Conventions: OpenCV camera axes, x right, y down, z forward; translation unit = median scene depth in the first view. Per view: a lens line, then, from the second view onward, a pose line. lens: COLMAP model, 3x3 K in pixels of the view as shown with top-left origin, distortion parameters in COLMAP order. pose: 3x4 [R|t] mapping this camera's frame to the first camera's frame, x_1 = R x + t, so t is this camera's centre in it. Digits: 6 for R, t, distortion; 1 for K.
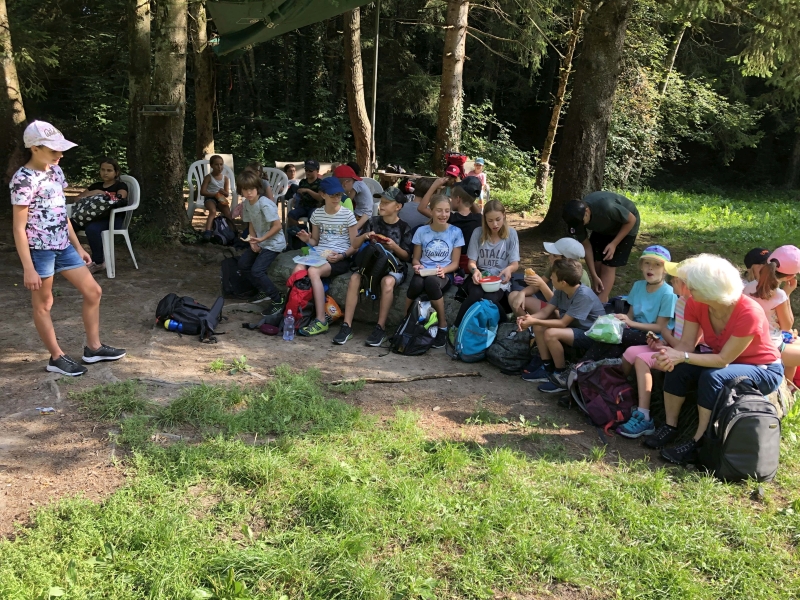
lens RADIAL K [[638.2, 0, 404.6], [0, 638.2, 305.1], [0, 0, 1]] dist [-0.002466, 0.008536]
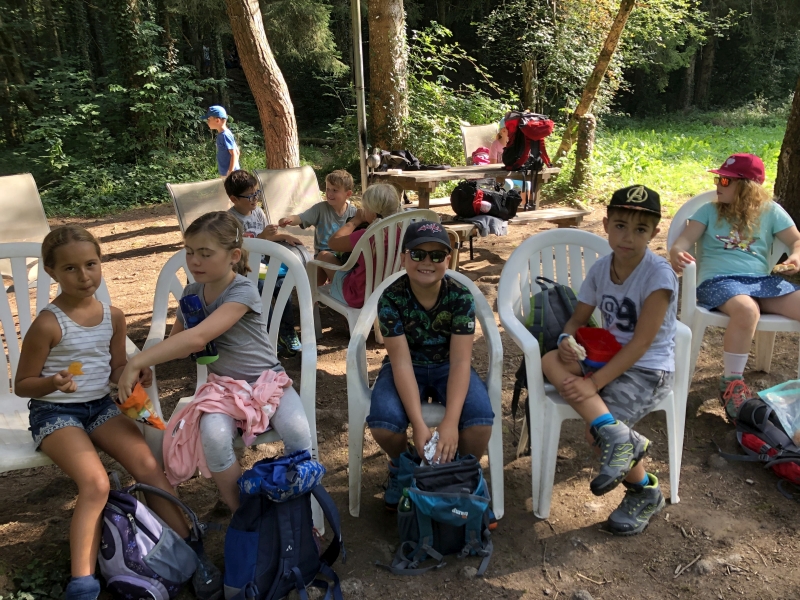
lens RADIAL K [[638.2, 0, 396.6], [0, 638.2, 299.4], [0, 0, 1]] dist [-0.002466, 0.008536]
pose [[0.945704, -0.180575, 0.270254, -0.128201], [0.161621, 0.982647, 0.091011, -0.114688], [-0.281999, -0.042391, 0.958478, 0.393476]]
